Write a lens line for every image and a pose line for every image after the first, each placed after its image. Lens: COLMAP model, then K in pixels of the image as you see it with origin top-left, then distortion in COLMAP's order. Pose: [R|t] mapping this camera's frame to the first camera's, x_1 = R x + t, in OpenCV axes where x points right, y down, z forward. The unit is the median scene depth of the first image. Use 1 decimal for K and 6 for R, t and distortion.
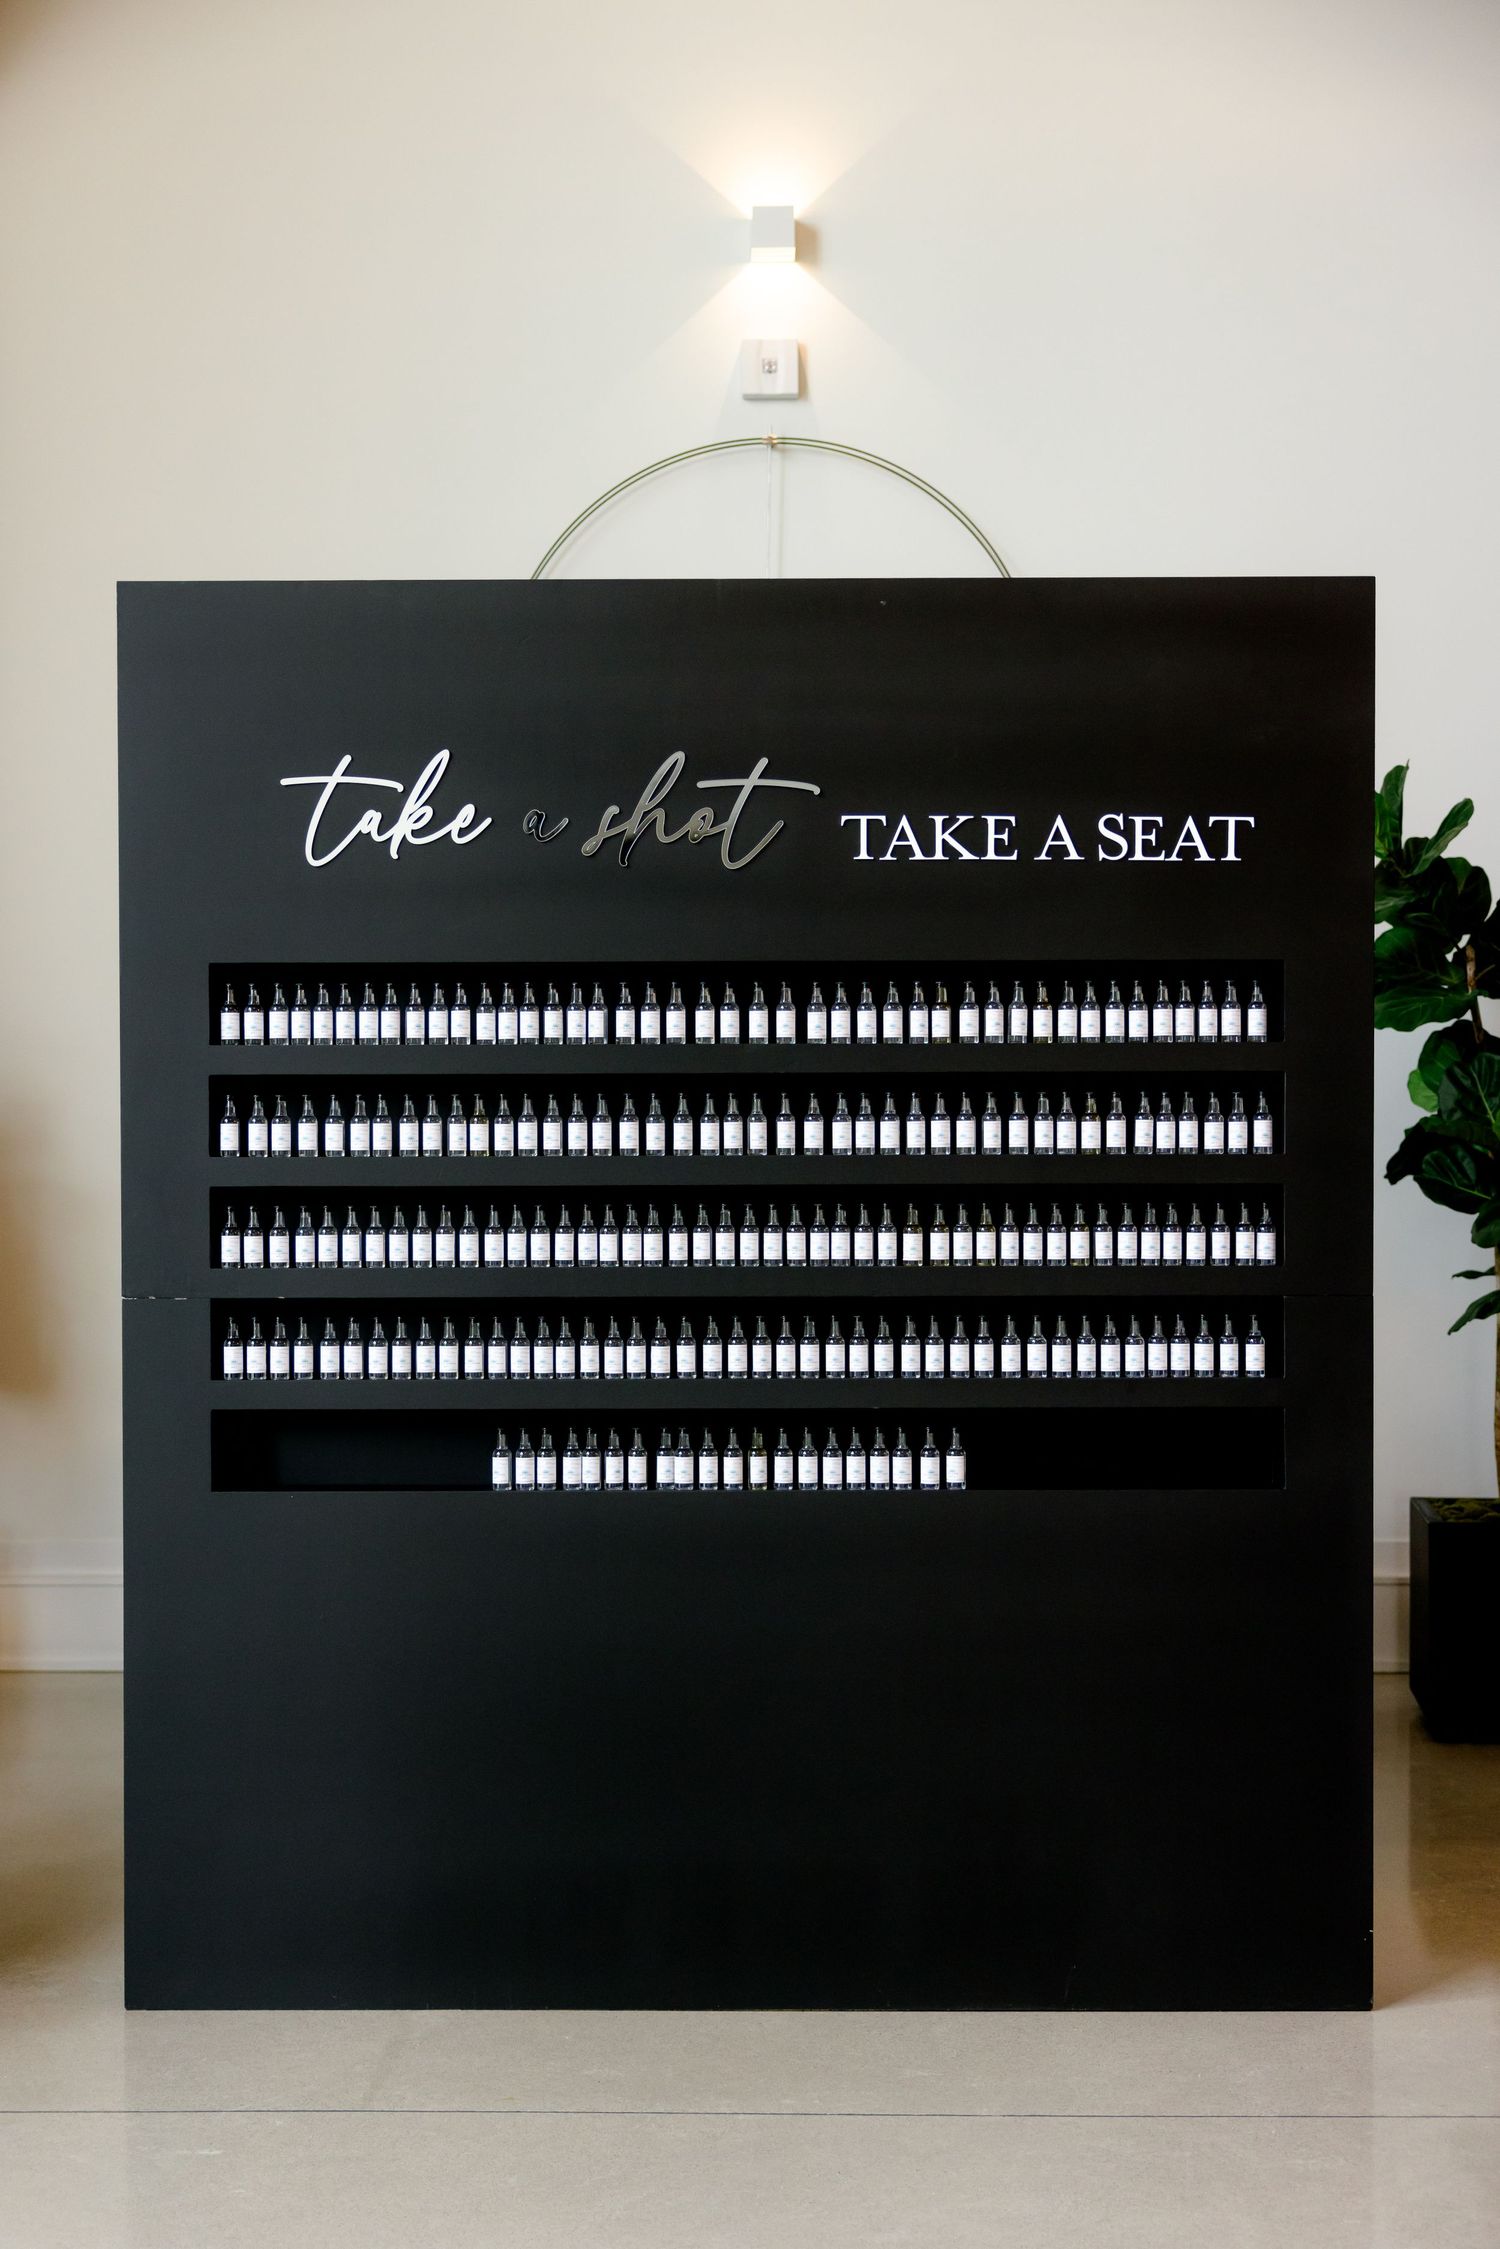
lens RADIAL K [[2705.7, 0, 737.2], [0, 2705.7, 1145.2], [0, 0, 1]] dist [0.000260, 0.000000]
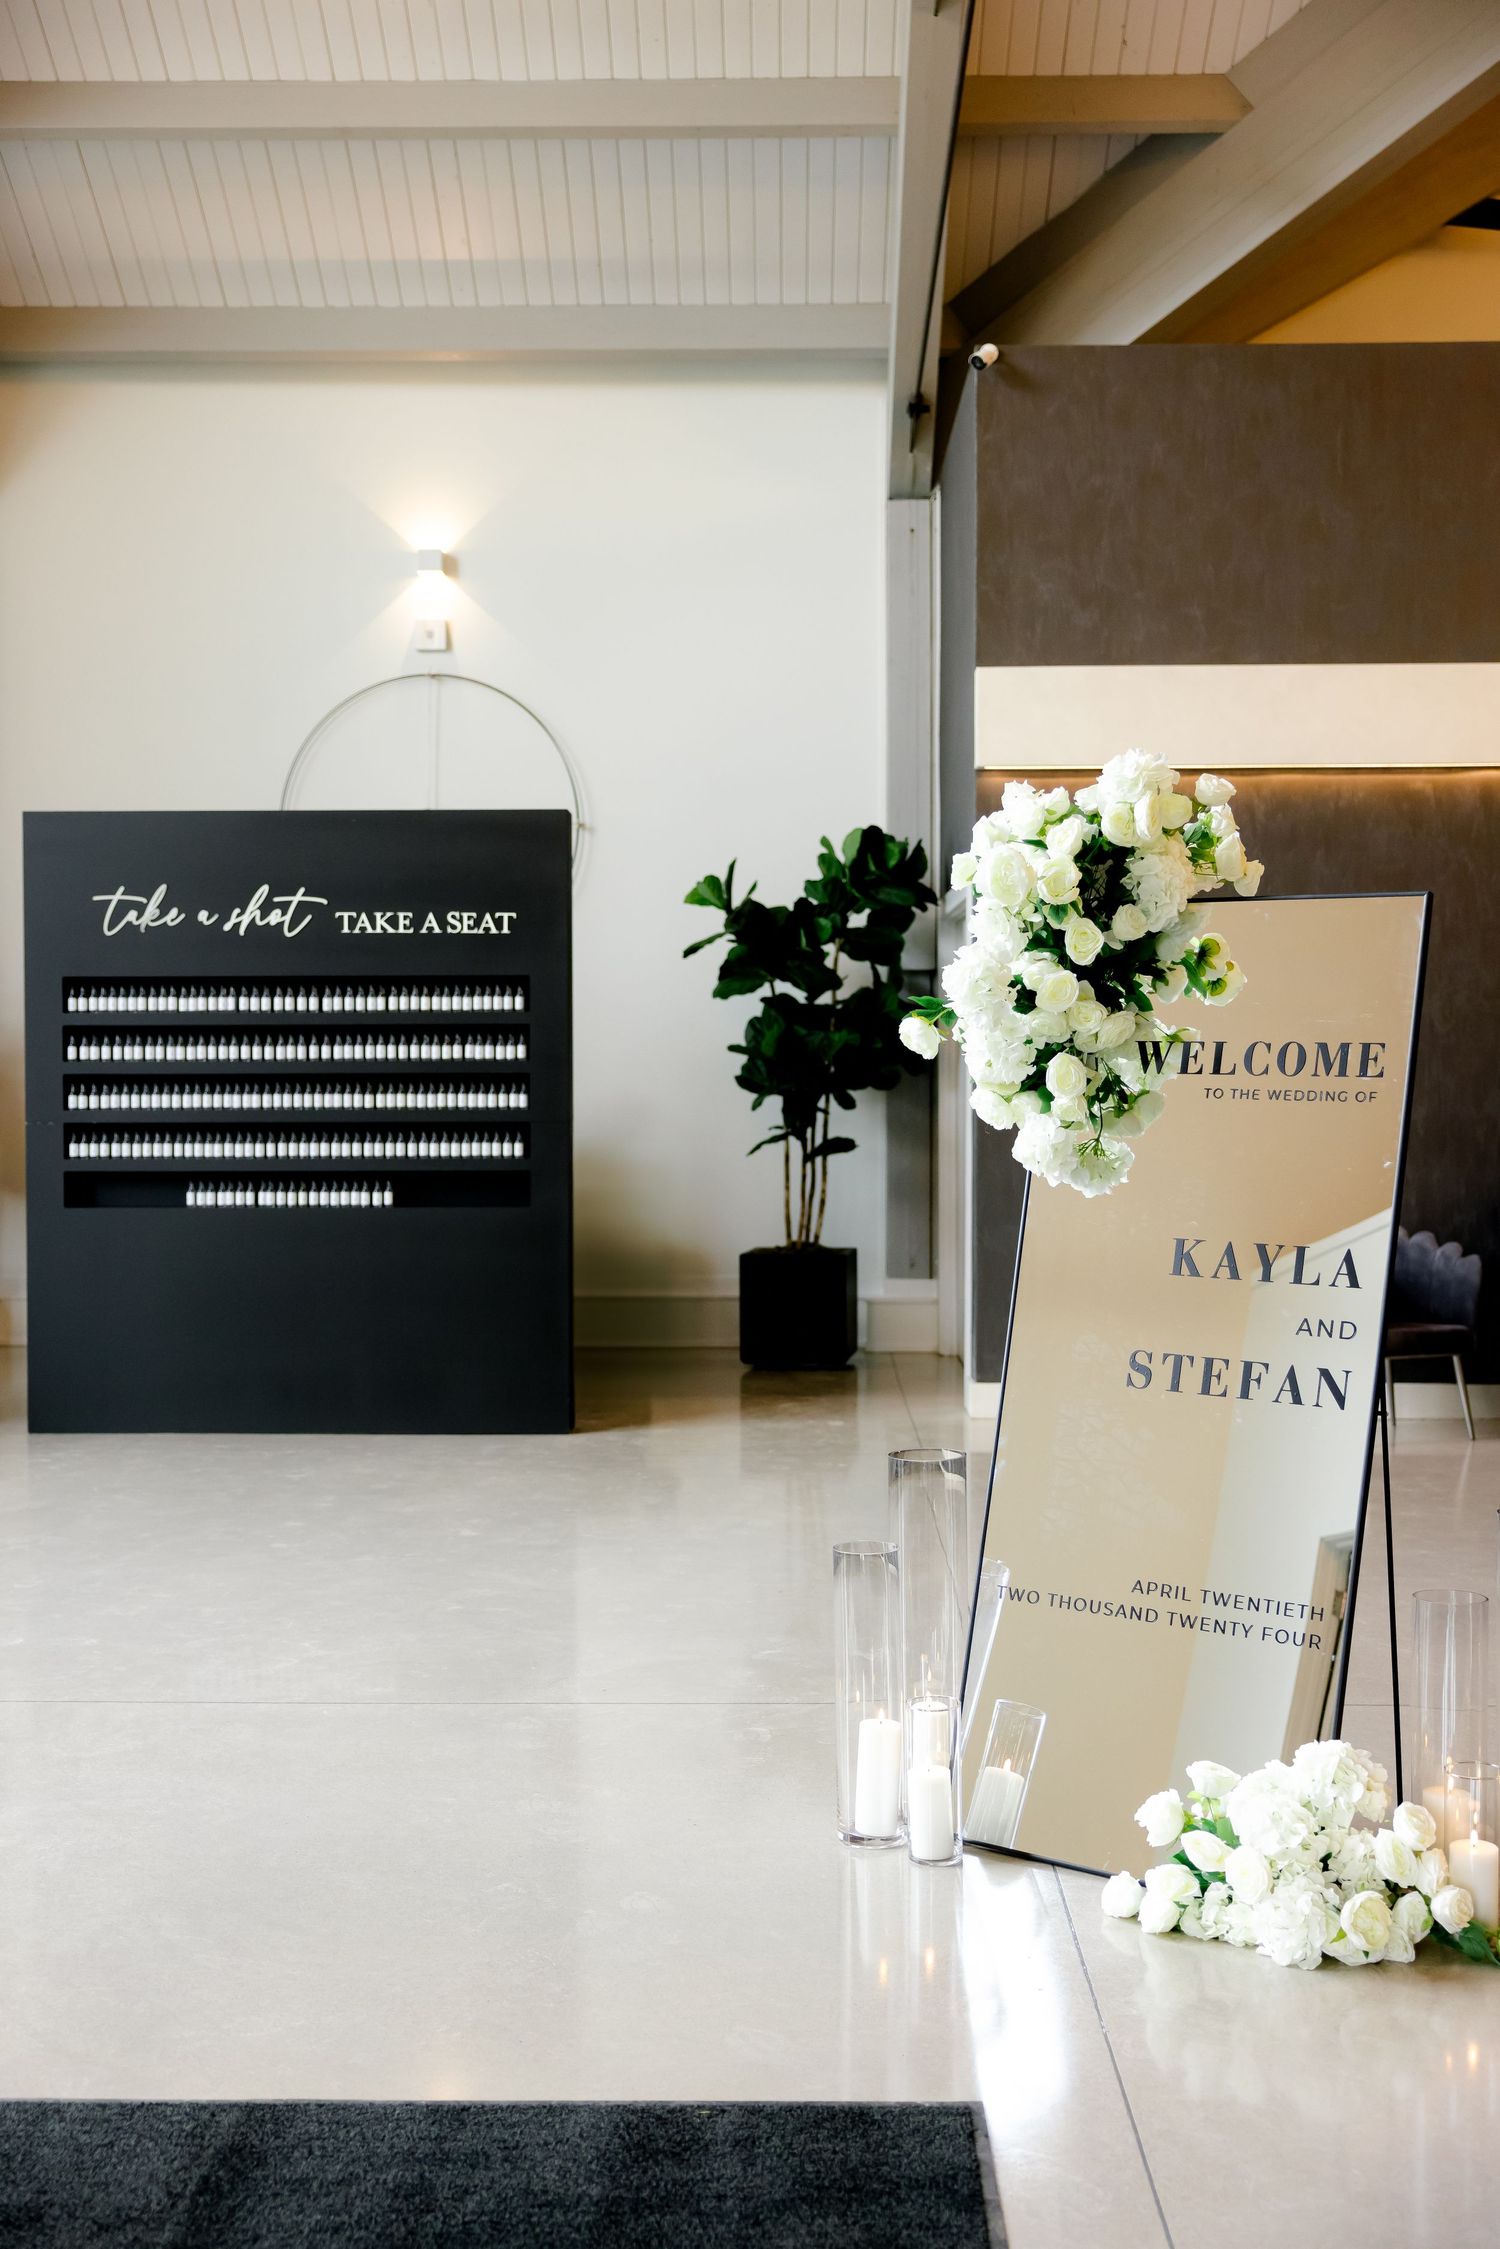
lens RADIAL K [[2502.7, 0, 755.2], [0, 2502.7, 1124.5], [0, 0, 1]] dist [-0.015259, 0.000000]
pose [[0.999970, 0.000915, -0.007674, 0.408567], [-0.000857, 0.999971, 0.007542, 0.041357], [0.007681, -0.007535, 0.999942, -1.117582]]
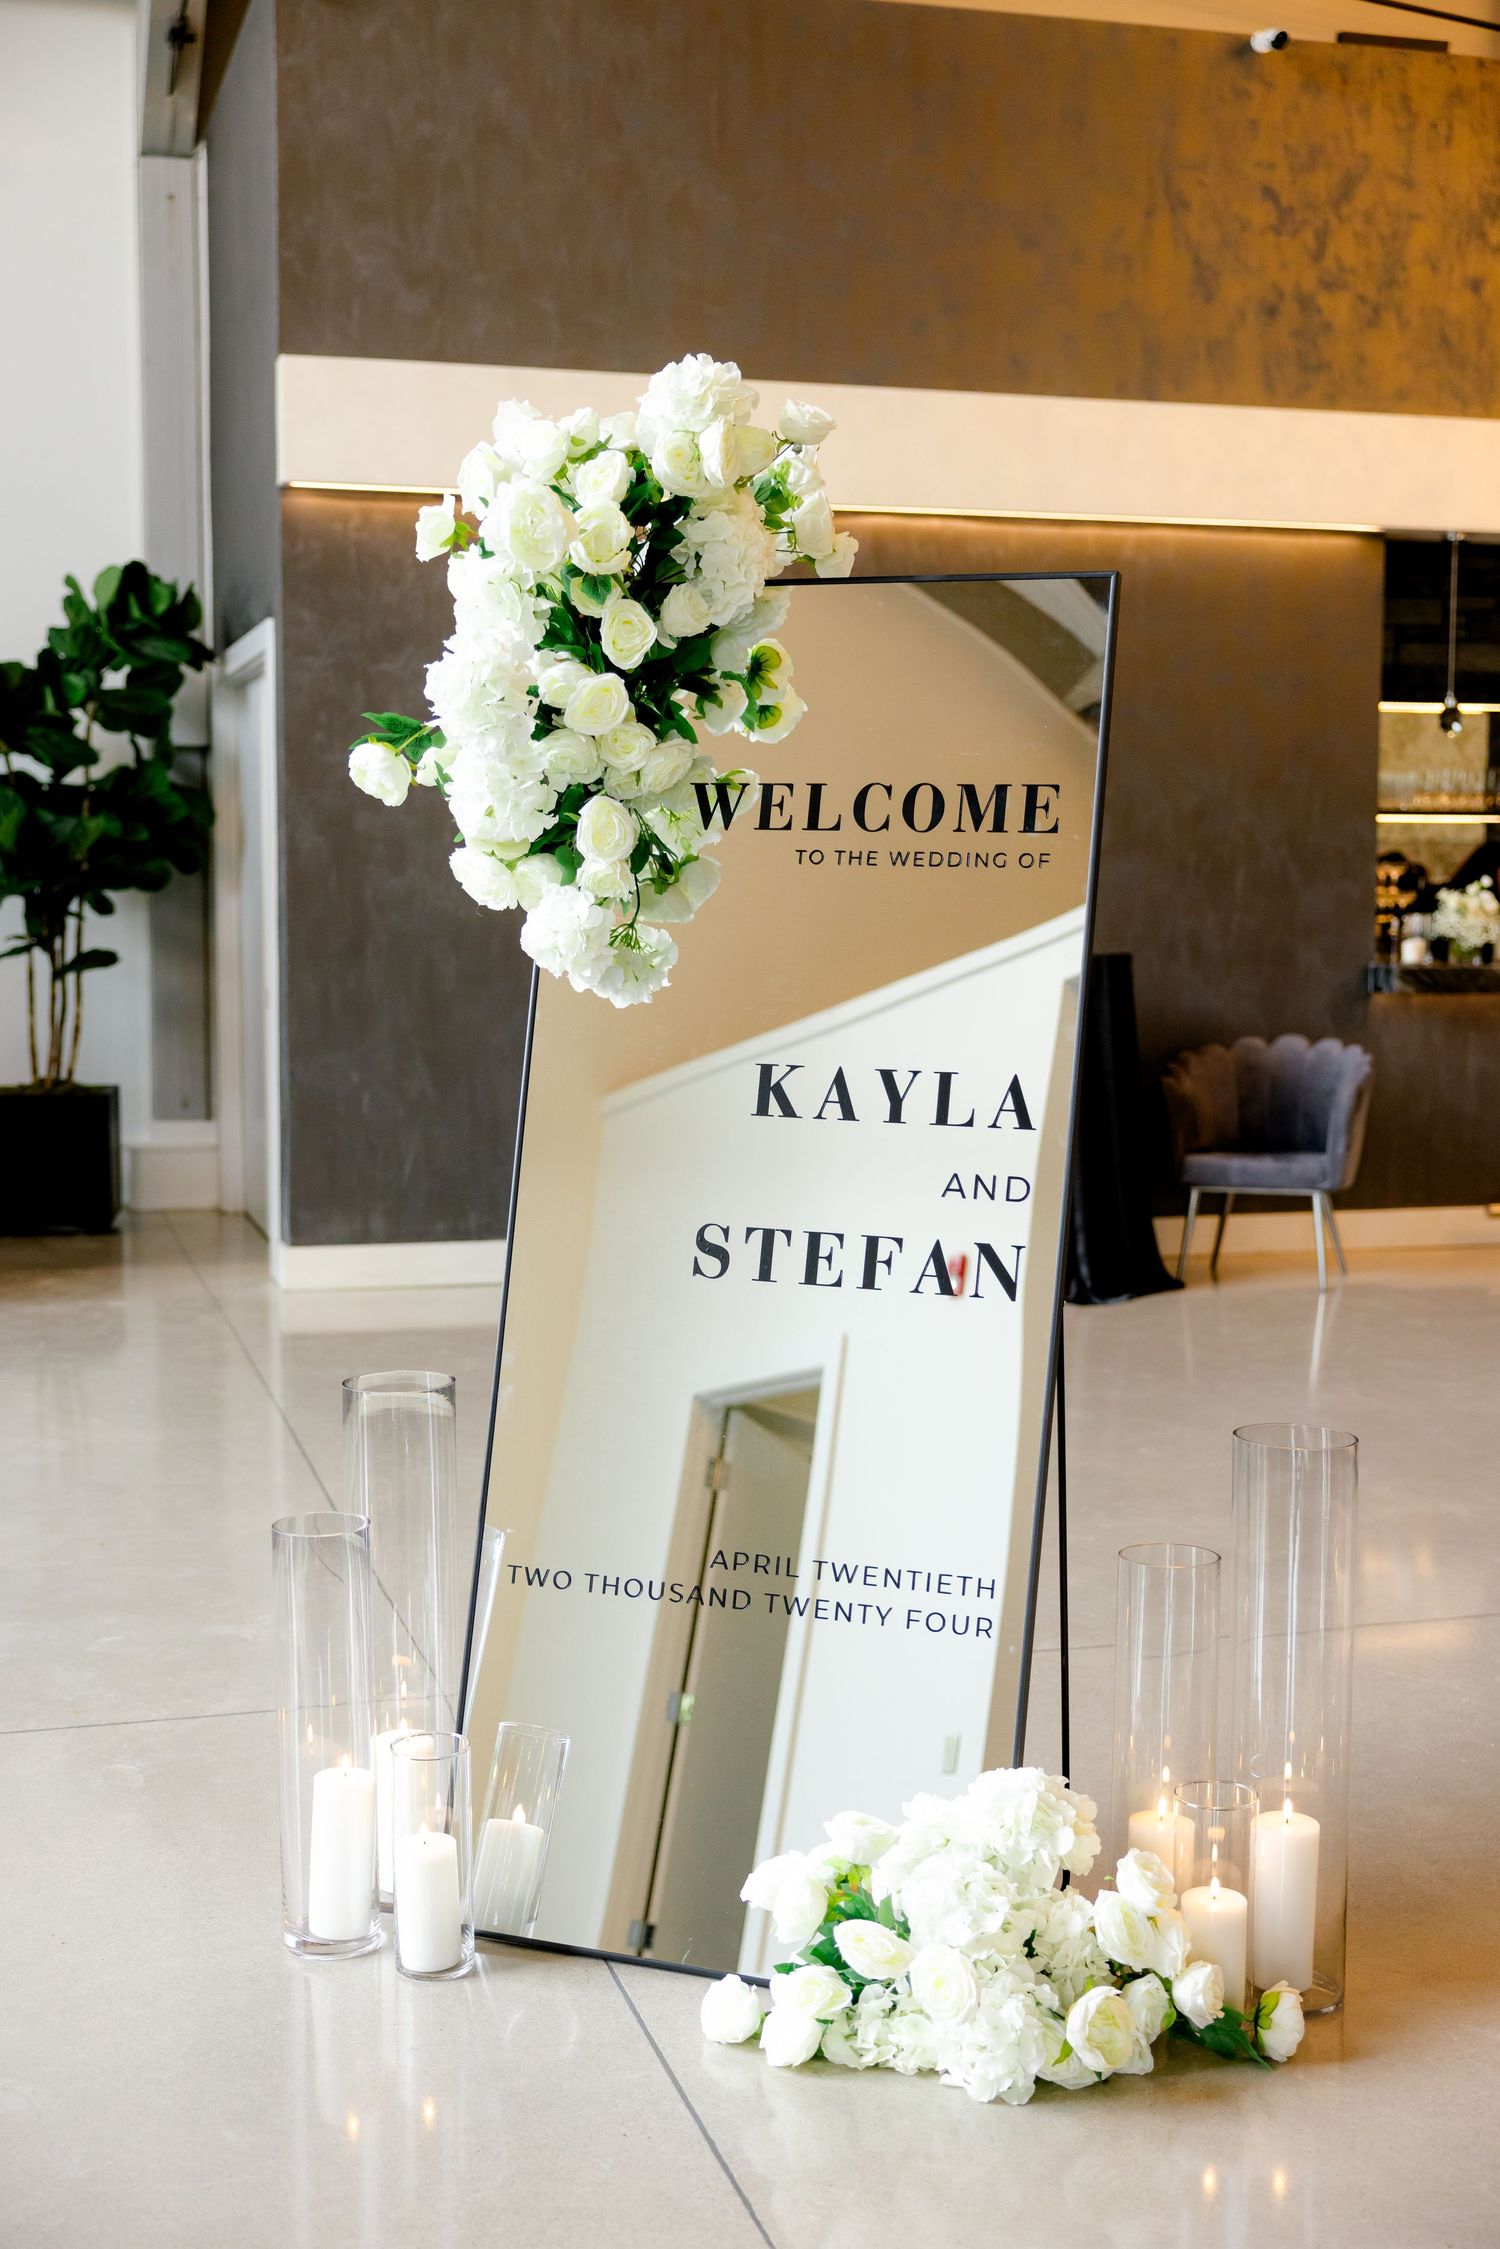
lens RADIAL K [[2705.7, 0, 751.9], [0, 2705.7, 1138.4], [0, 0, 1]] dist [0.000260, 0.000000]
pose [[0.958806, -0.021052, 0.283282, 0.362599], [-0.001144, 0.996956, 0.077963, 0.052976], [-0.284061, -0.075075, 0.955863, -0.899946]]
